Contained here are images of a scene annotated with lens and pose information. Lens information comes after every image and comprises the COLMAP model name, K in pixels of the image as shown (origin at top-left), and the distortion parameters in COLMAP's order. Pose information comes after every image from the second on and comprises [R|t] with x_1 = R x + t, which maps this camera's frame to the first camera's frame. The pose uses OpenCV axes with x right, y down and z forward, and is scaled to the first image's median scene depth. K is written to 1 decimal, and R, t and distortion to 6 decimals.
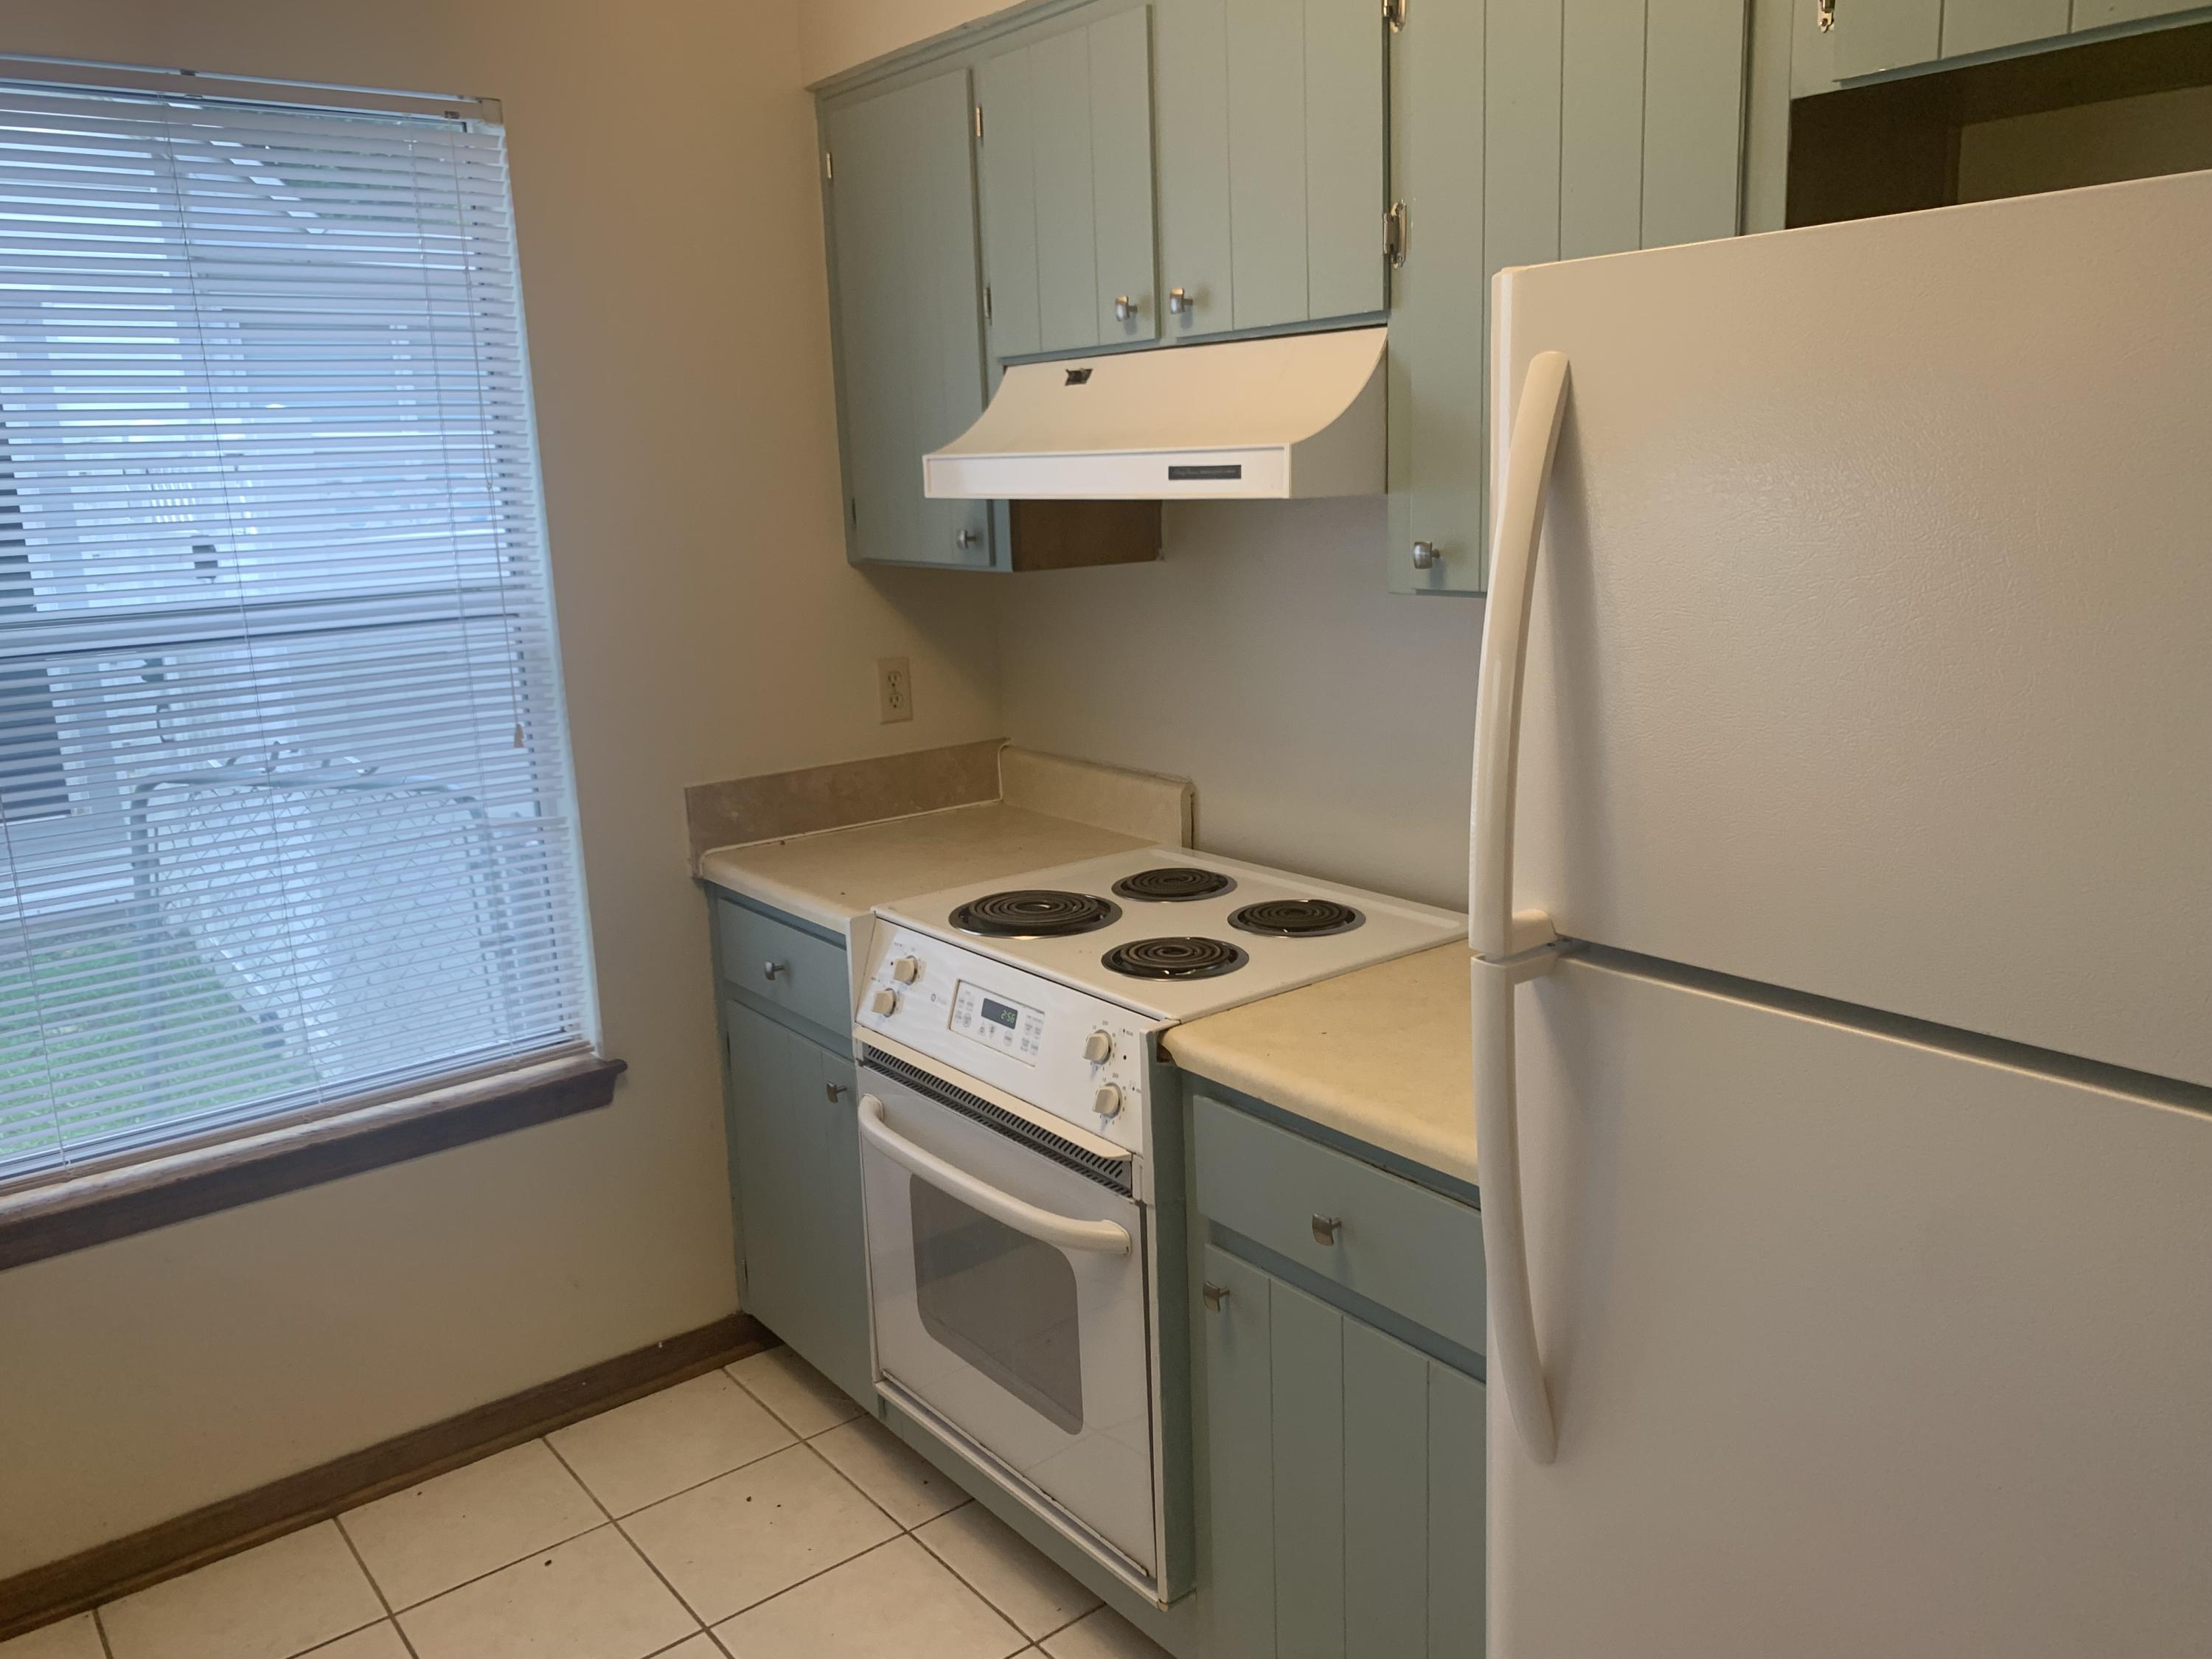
lens RADIAL K [[1704.1, 0, 1116.6], [0, 1704.1, 820.9], [0, 0, 1]] dist [0.036863, -0.022752]
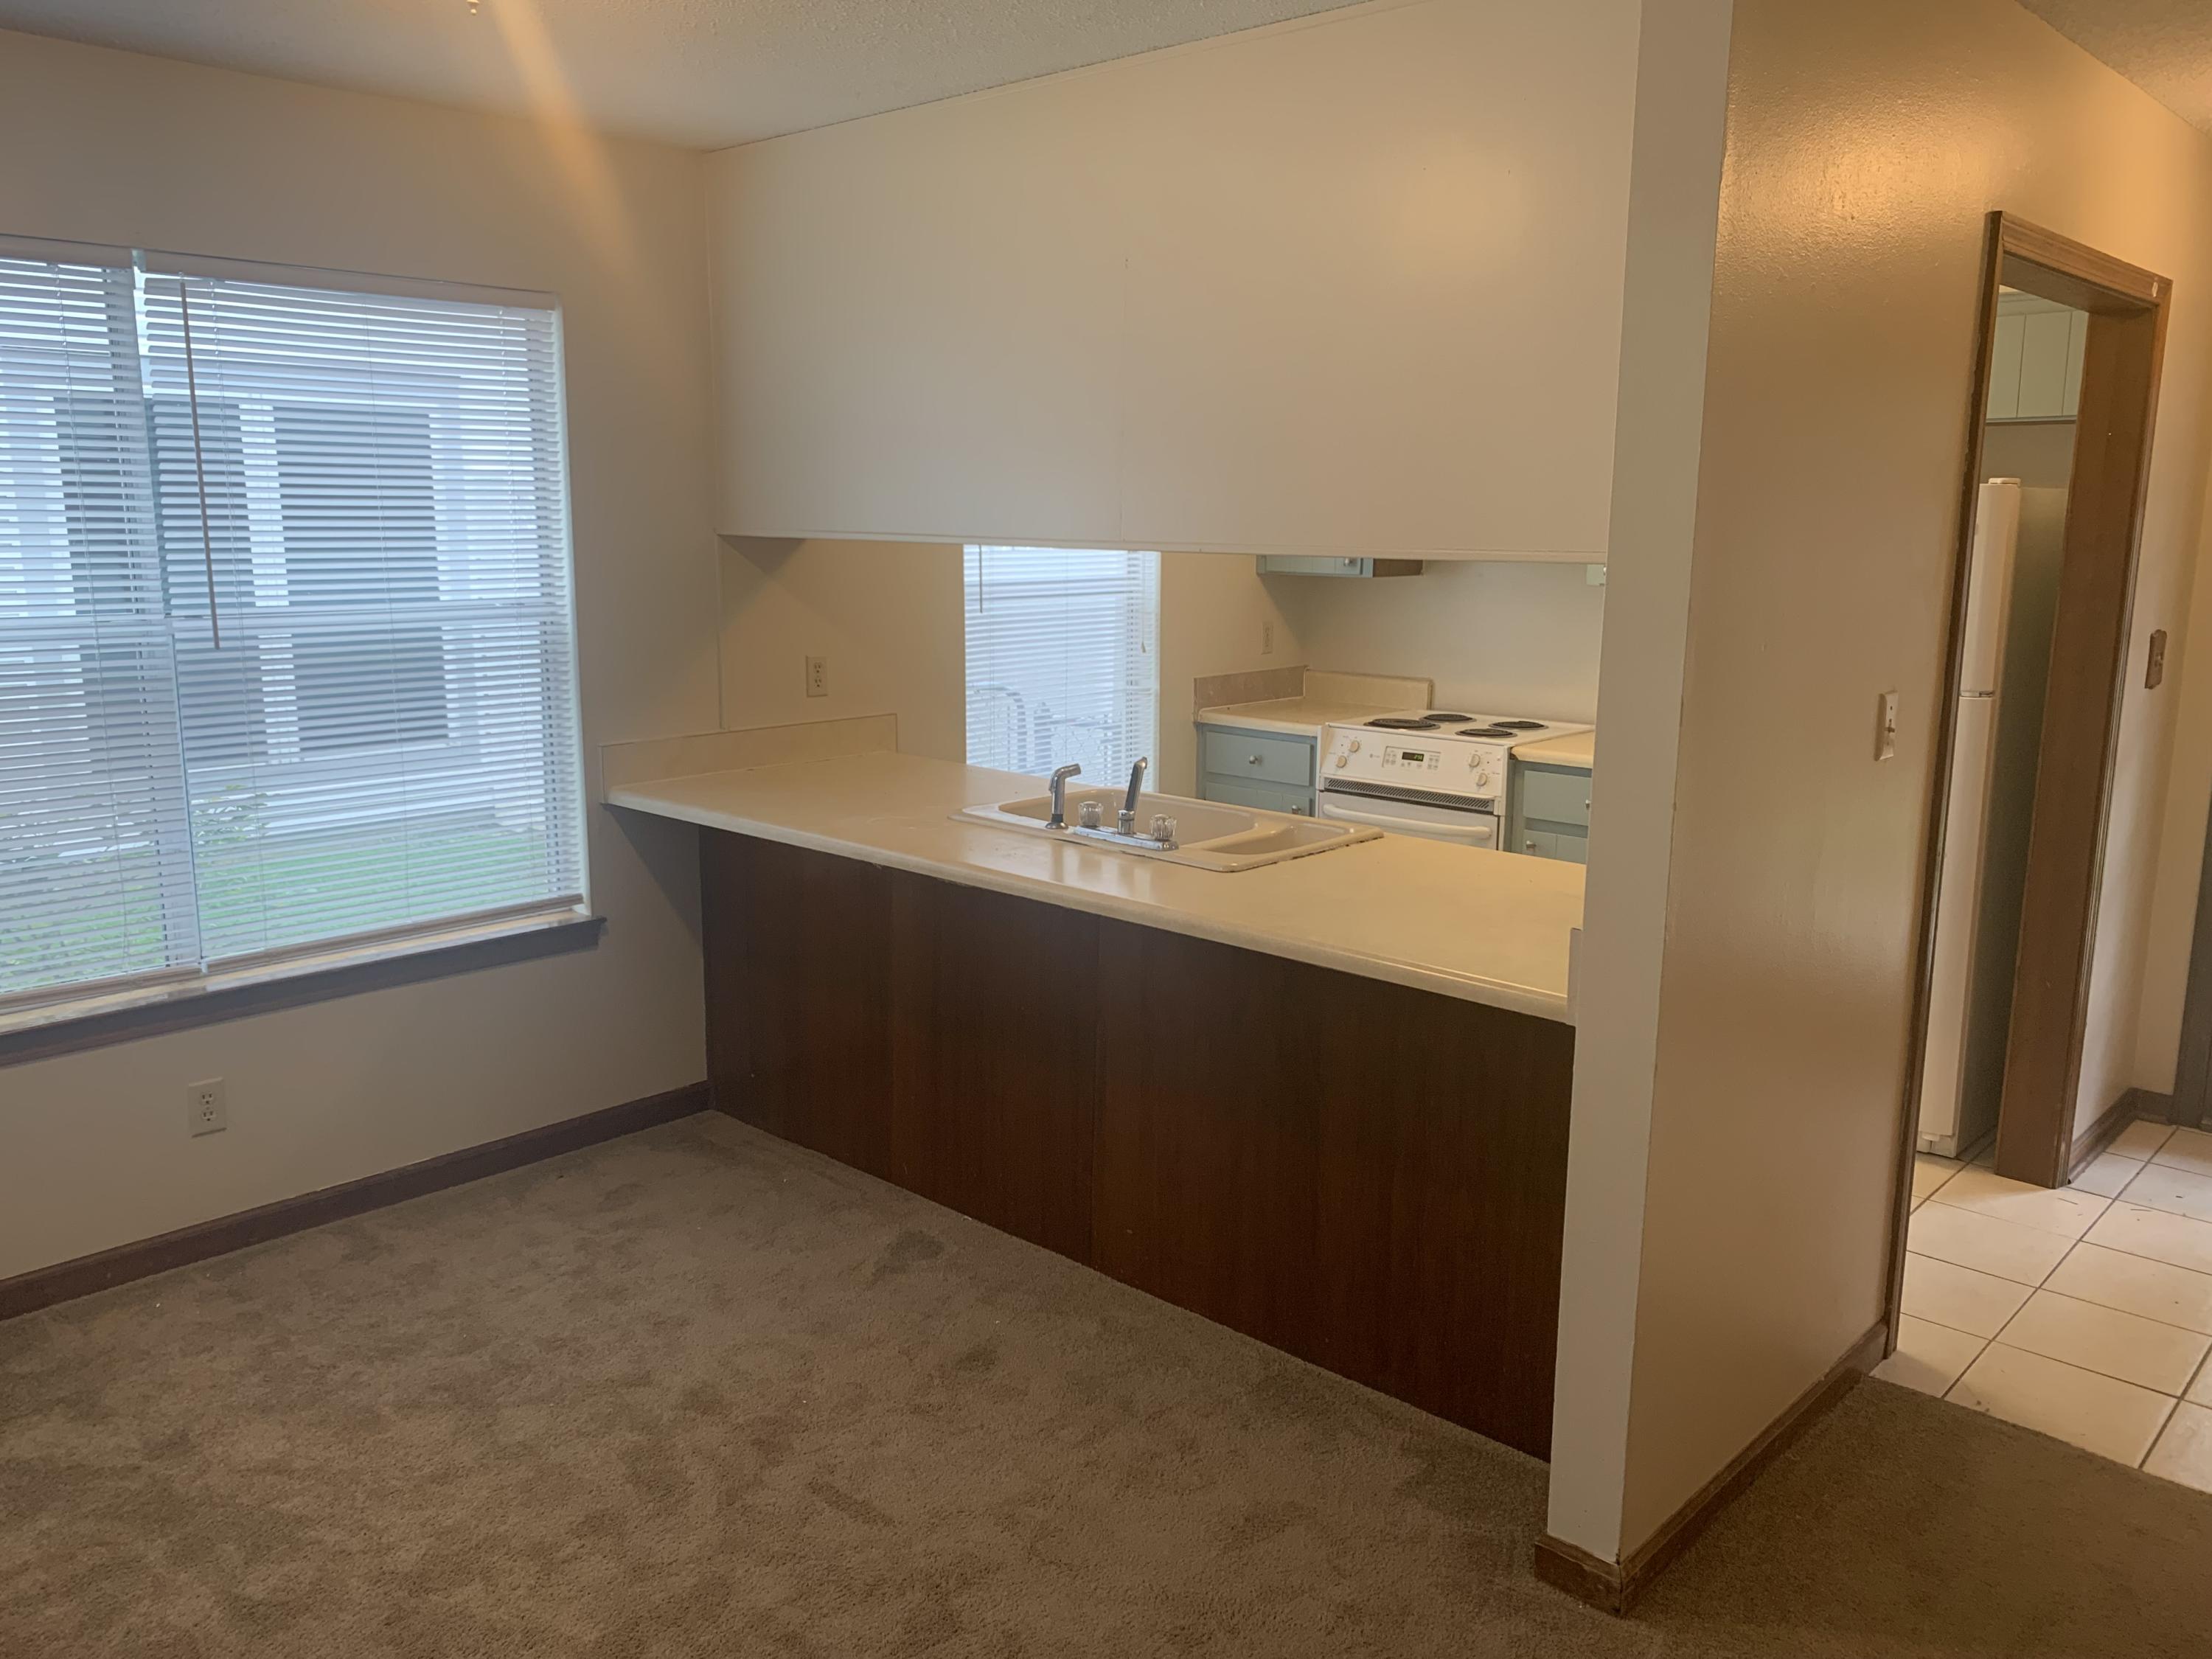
lens RADIAL K [[1704.1, 0, 1095.4], [0, 1704.1, 816.5], [0, 0, 1]] dist [0.036863, -0.022752]
pose [[0.987243, 0.012987, 0.158687, -0.740307], [-0.007206, 0.999291, -0.036953, 0.239904], [-0.159055, 0.035338, 0.986637, -1.080865]]
